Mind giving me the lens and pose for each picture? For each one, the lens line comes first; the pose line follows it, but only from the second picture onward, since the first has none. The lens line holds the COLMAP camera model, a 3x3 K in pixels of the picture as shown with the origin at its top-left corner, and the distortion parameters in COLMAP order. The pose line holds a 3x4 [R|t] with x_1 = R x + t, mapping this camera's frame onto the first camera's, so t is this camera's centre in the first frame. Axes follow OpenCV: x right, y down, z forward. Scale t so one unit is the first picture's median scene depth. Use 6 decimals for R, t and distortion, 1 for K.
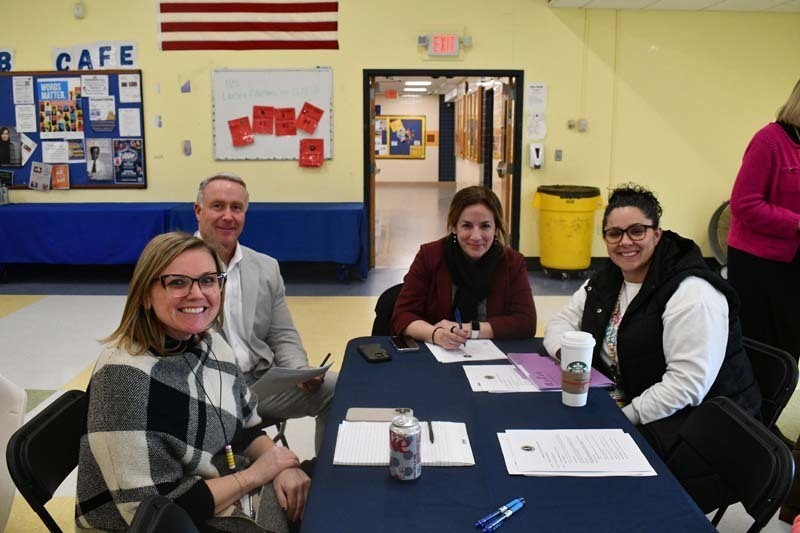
lens RADIAL K [[705.0, 0, 398.1], [0, 705.0, 261.1], [0, 0, 1]] dist [-0.072422, -0.009909]
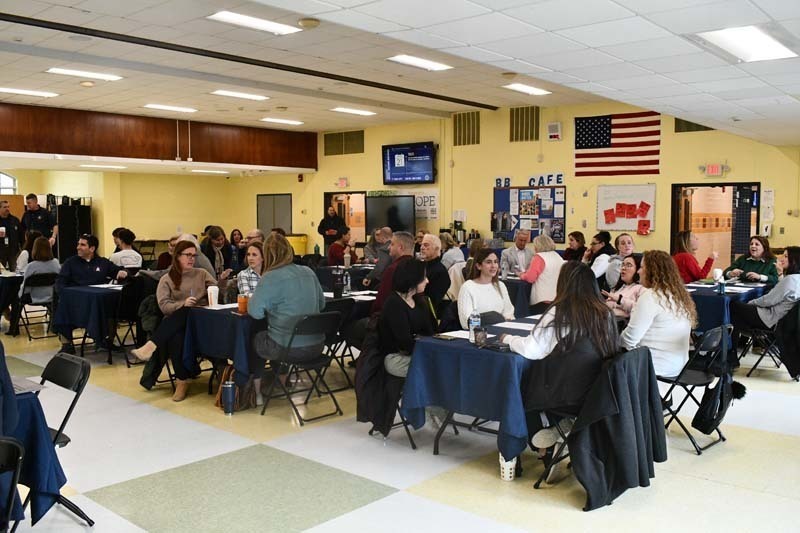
lens RADIAL K [[746.1, 0, 401.2], [0, 746.1, 266.3], [0, 0, 1]] dist [-0.018137, 0.000000]
pose [[0.753146, 0.046880, -0.656181, 0.723886], [-0.116188, 0.991256, -0.062538, 0.156677], [0.647512, 0.123341, 0.752007, -0.949311]]
